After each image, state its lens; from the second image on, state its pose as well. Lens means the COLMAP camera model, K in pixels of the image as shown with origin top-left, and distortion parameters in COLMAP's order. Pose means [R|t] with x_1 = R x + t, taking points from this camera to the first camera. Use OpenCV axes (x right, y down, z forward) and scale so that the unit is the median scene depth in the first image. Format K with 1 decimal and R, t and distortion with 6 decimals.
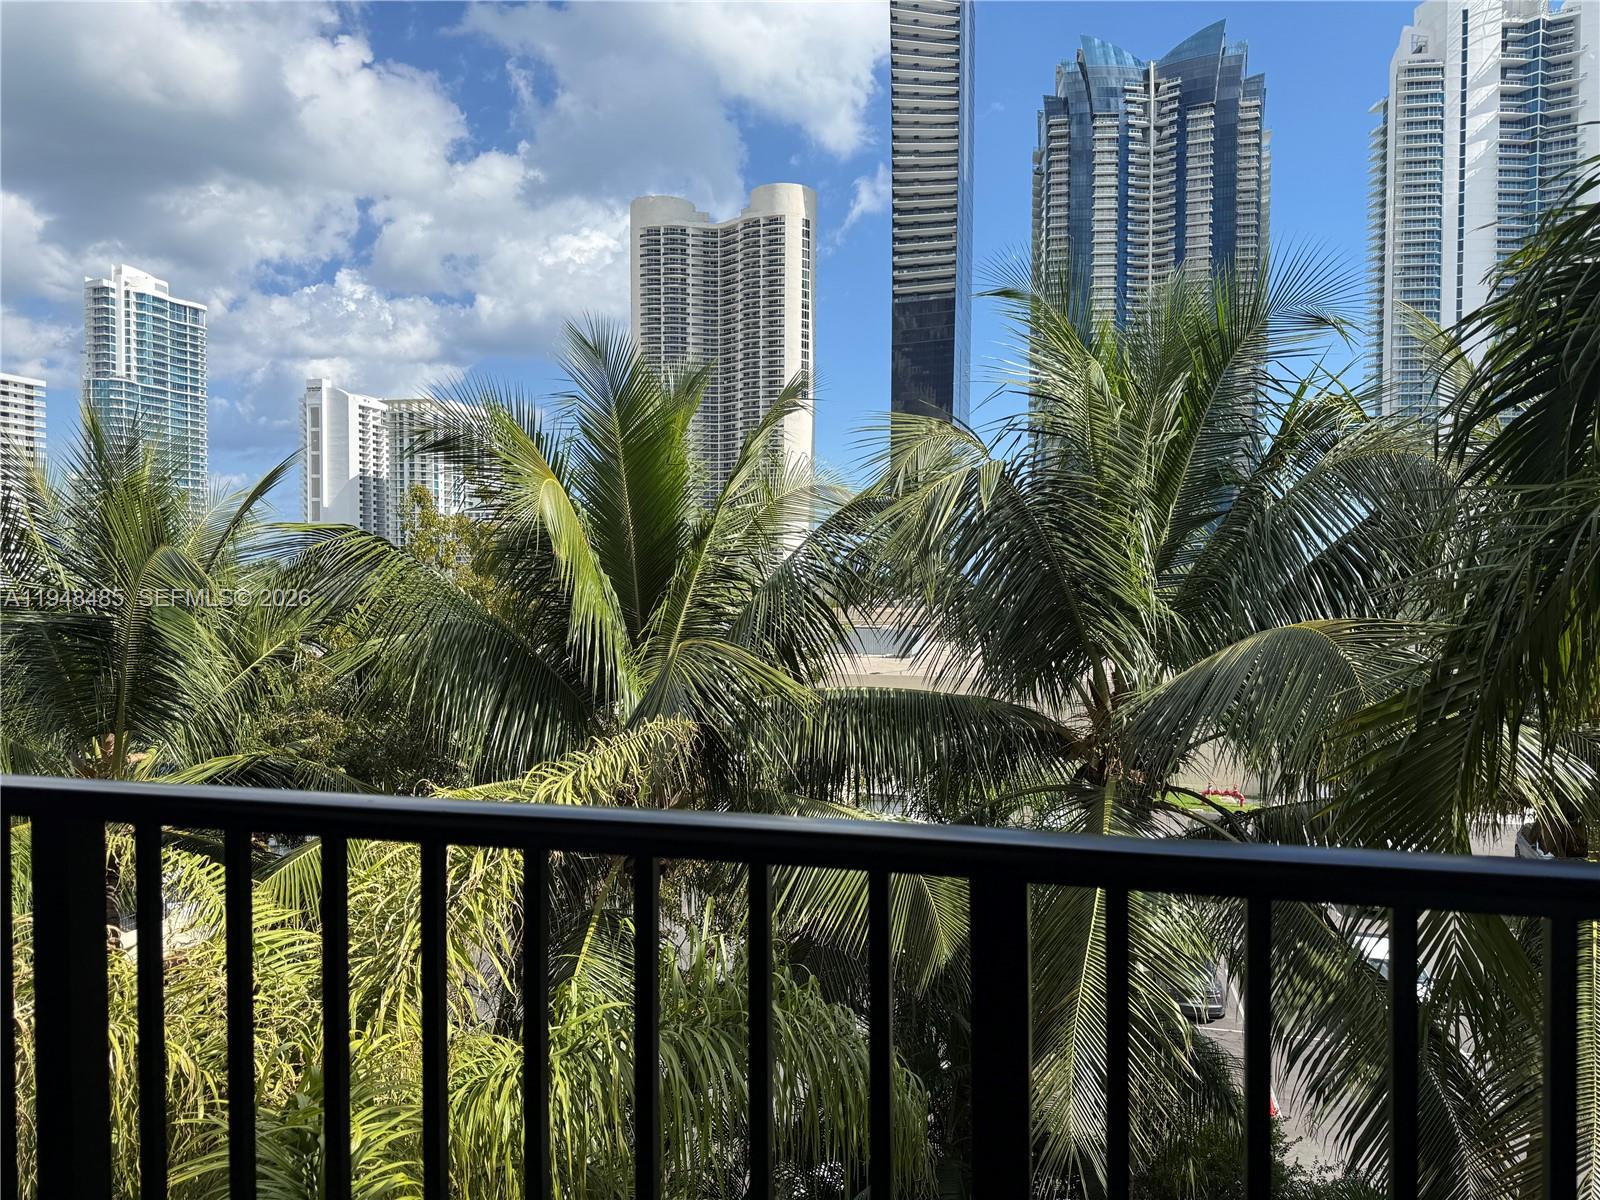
lens RADIAL K [[1116.7, 0, 798.7], [0, 1116.7, 592.3], [0, 0, 1]] dist [0.005327, -0.010255]
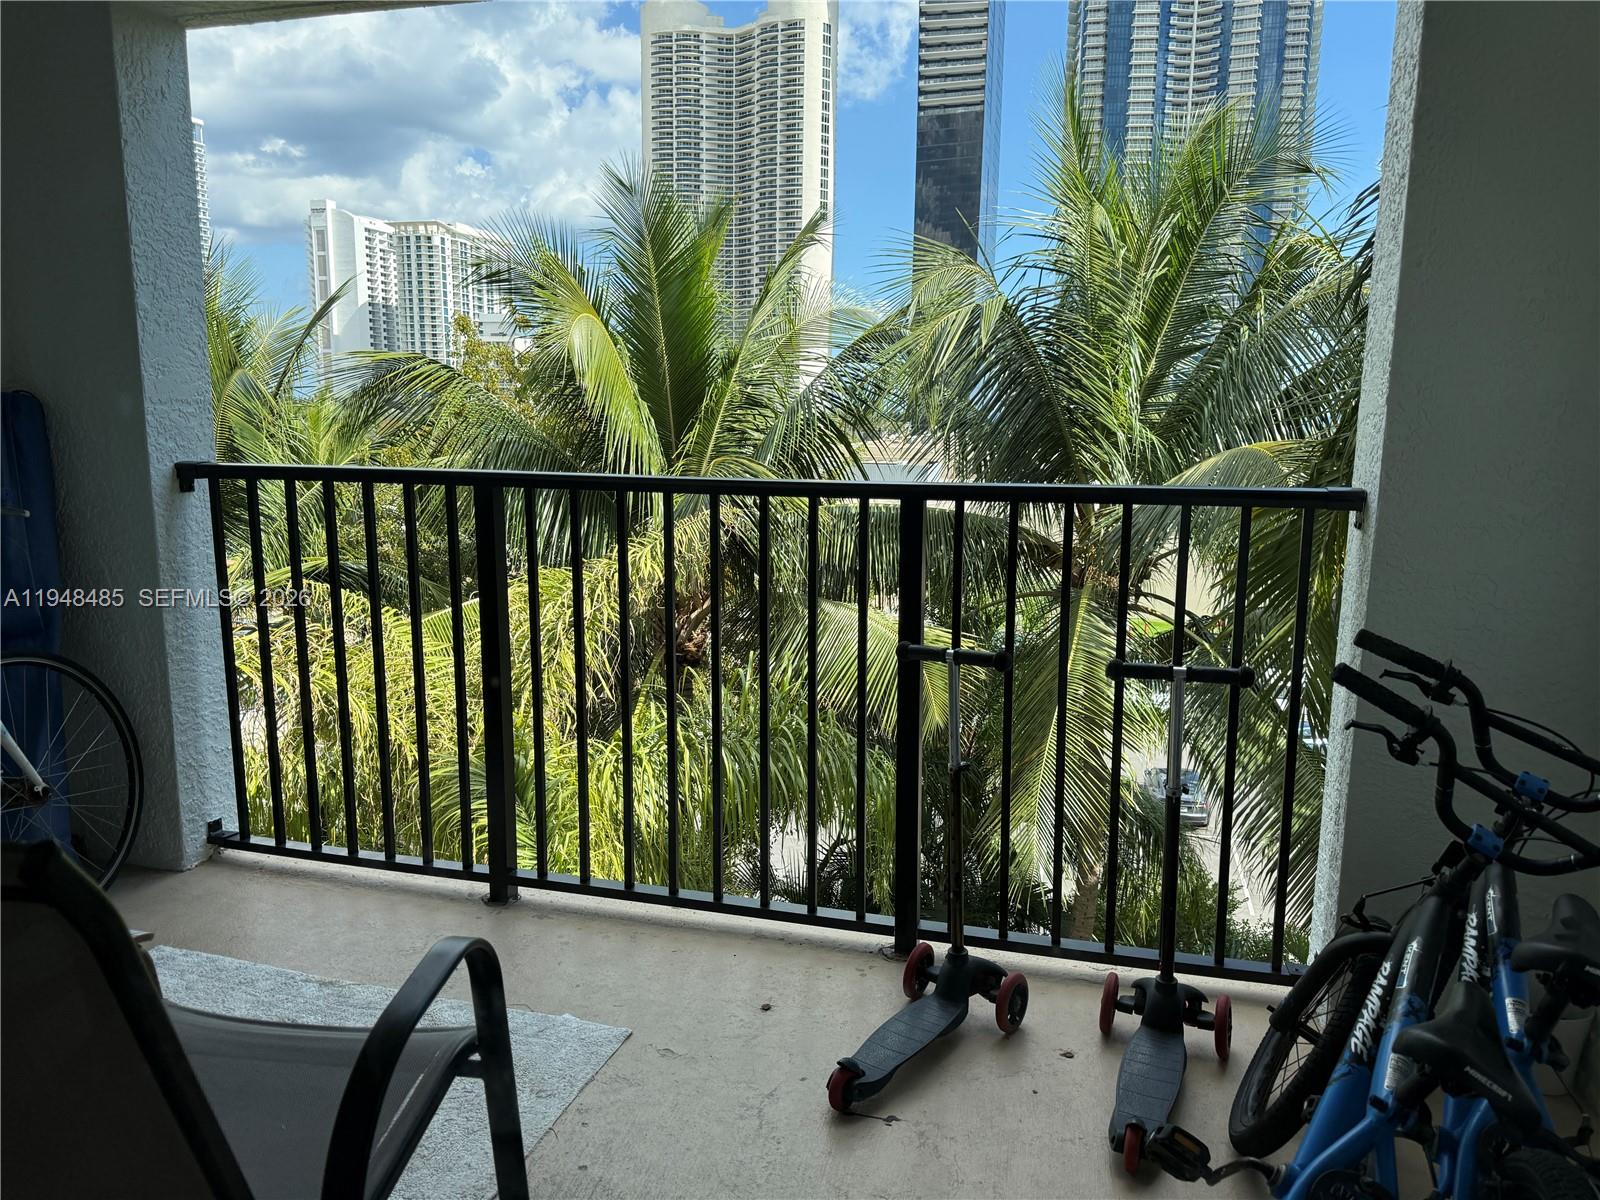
lens RADIAL K [[1116.7, 0, 805.5], [0, 1116.7, 607.8], [0, 0, 1]] dist [0.005327, -0.010255]
pose [[0.999937, 0.007973, -0.007938, -0.002331], [-0.006597, 0.987030, 0.160401, 0.007826], [0.009114, -0.160338, 0.987020, -0.112930]]
